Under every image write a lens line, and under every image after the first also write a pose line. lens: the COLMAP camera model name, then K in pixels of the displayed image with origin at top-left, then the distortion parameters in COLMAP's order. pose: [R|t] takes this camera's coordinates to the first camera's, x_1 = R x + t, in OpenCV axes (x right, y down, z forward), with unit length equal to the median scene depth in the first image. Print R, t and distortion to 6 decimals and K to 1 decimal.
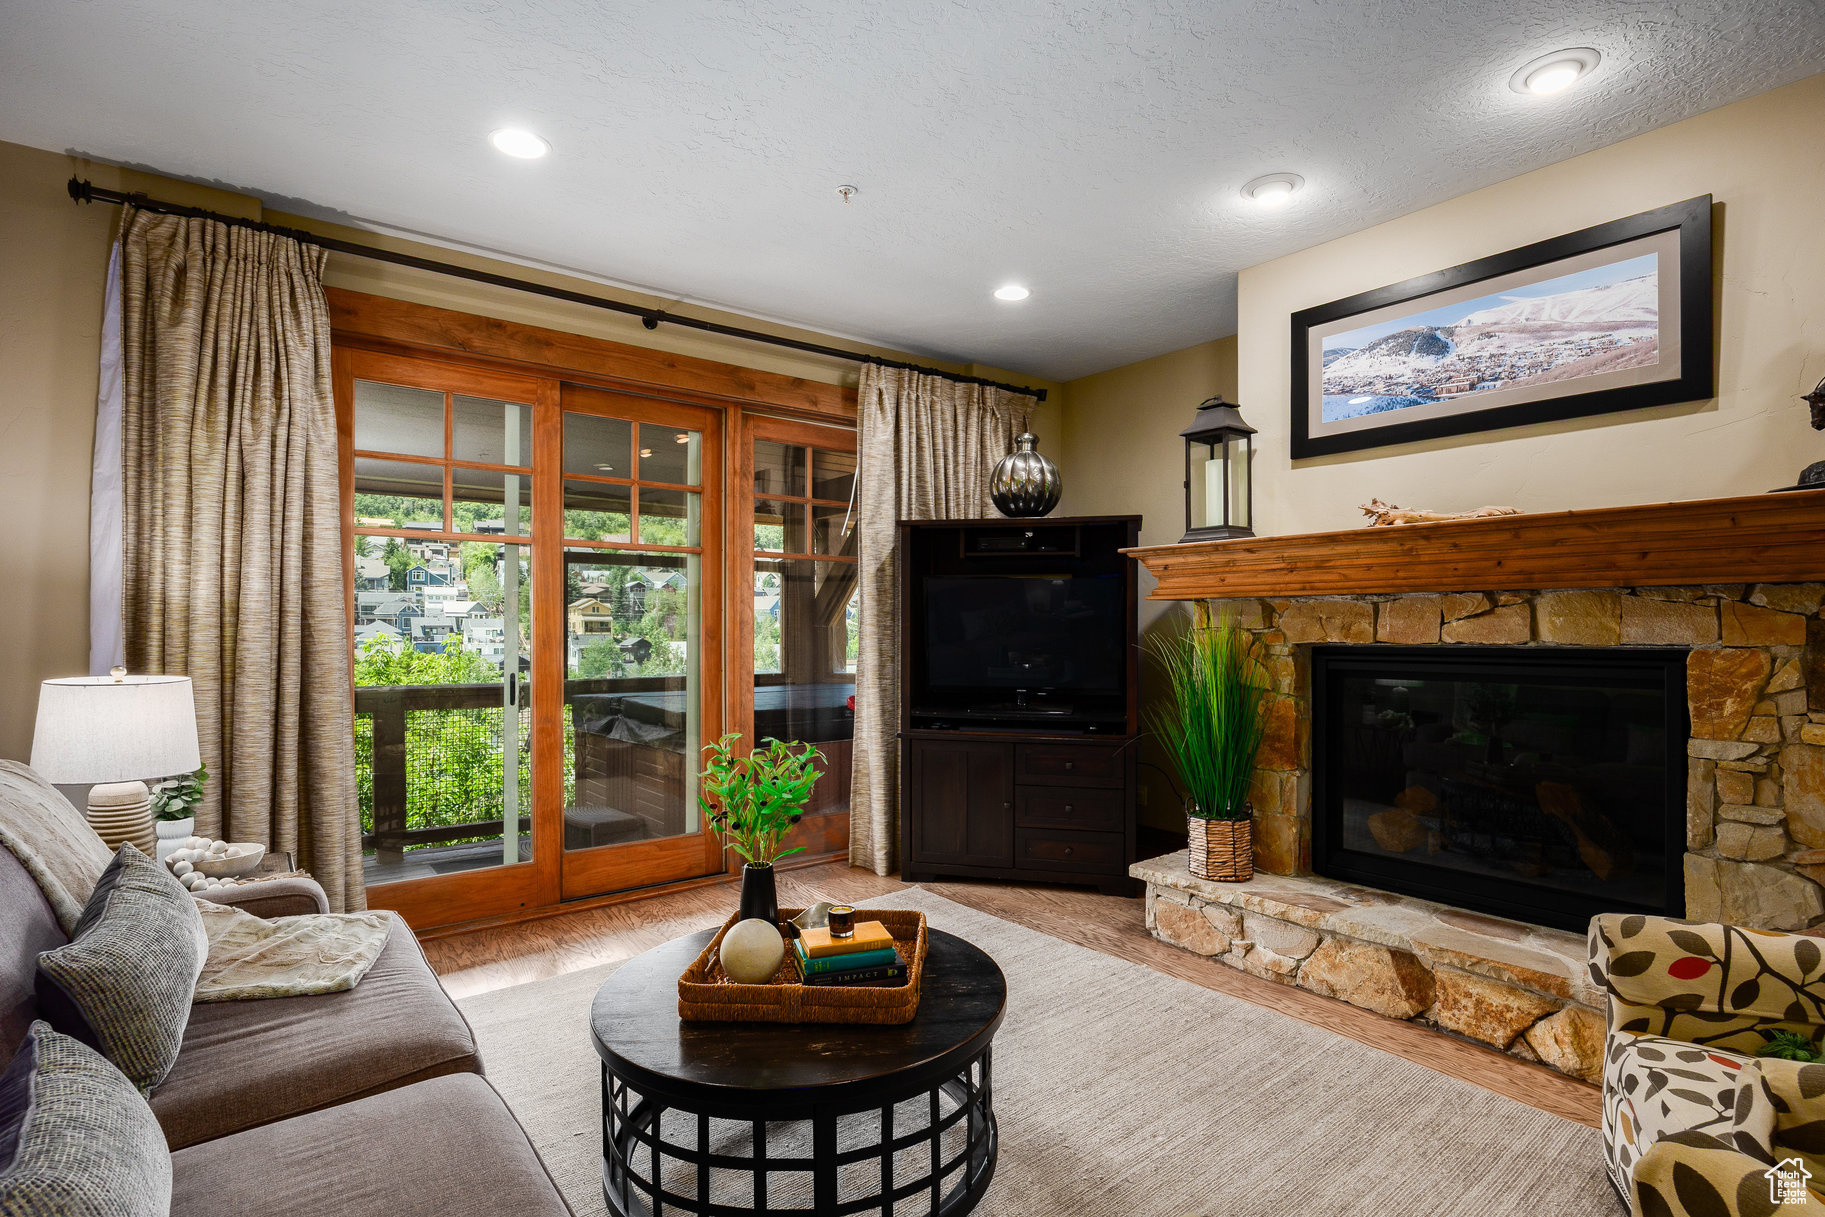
lens RADIAL K [[889.4, 0, 915.8], [0, 889.4, 631.3], [0, 0, 1]] dist [-0.006441, -0.000785]
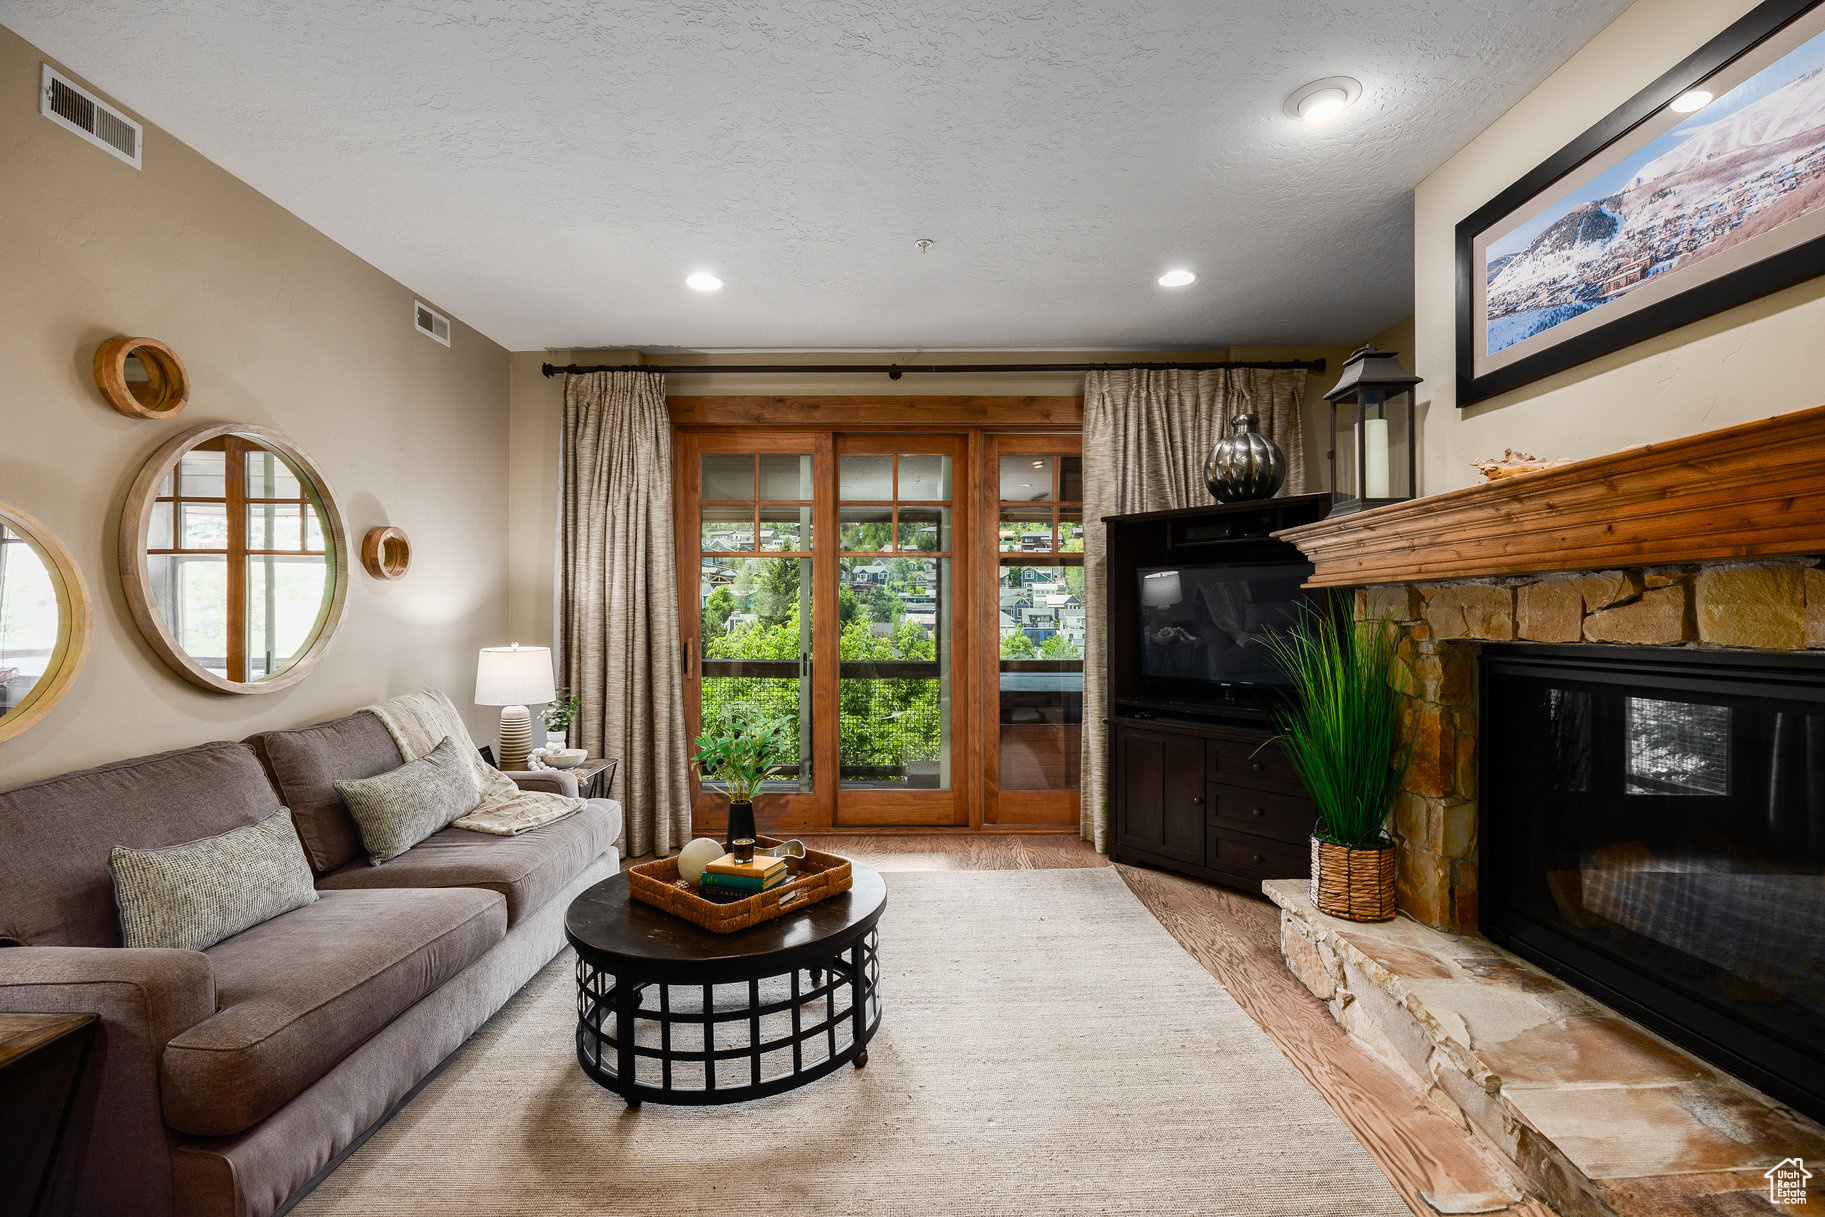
lens RADIAL K [[806.8, 0, 918.6], [0, 806.8, 618.2], [0, 0, 1]] dist [-0.003731, -0.000435]
pose [[0.795089, 0.000431, -0.606493, 0.515698], [-0.001837, 0.999997, -0.001698, -0.003530], [0.606490, 0.002464, 0.795087, 0.144682]]
